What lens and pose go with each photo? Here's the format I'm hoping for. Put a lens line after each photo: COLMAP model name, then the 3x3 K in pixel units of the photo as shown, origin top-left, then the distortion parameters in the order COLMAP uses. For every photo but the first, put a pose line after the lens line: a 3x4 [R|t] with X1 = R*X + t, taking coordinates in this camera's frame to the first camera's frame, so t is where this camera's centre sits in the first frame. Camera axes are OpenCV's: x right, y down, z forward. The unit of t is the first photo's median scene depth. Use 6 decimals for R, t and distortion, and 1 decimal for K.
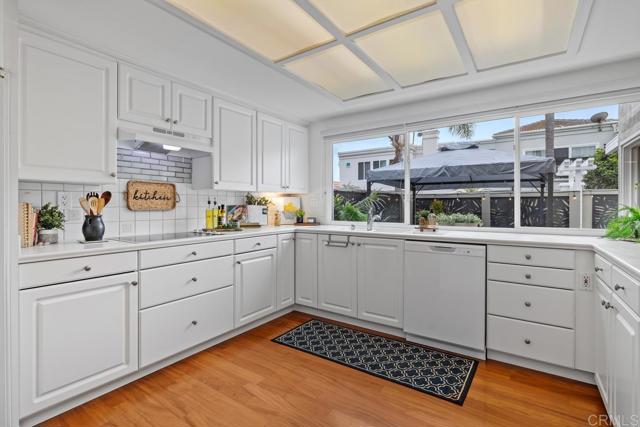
lens RADIAL K [[301.1, 0, 319.2], [0, 301.1, 204.3], [0, 0, 1]] dist [-0.012231, 0.000094]
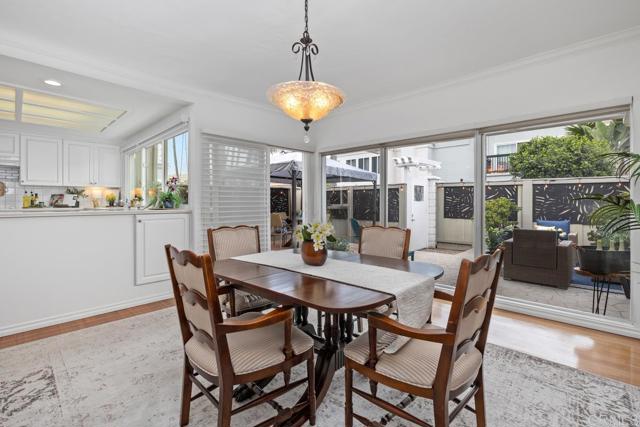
lens RADIAL K [[292.8, 0, 320.5], [0, 292.8, 200.9], [0, 0, 1]] dist [0.001860, 0.000238]
pose [[0.987812, -0.002979, -0.155621, 1.704486], [0.003064, 0.999995, 0.000307, 0.052444], [0.155619, -0.000780, 0.987817, -0.472971]]
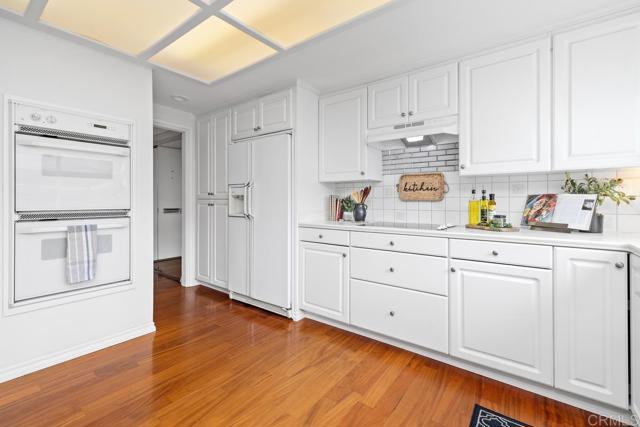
lens RADIAL K [[283.0, 0, 318.1], [0, 283.0, 196.9], [0, 0, 1]] dist [-0.001539, -0.000280]
pose [[-0.055858, -0.006194, -0.998420, 0.429806], [0.009163, 0.999935, -0.006716, 0.009496], [0.998397, -0.009524, -0.055797, 0.649597]]
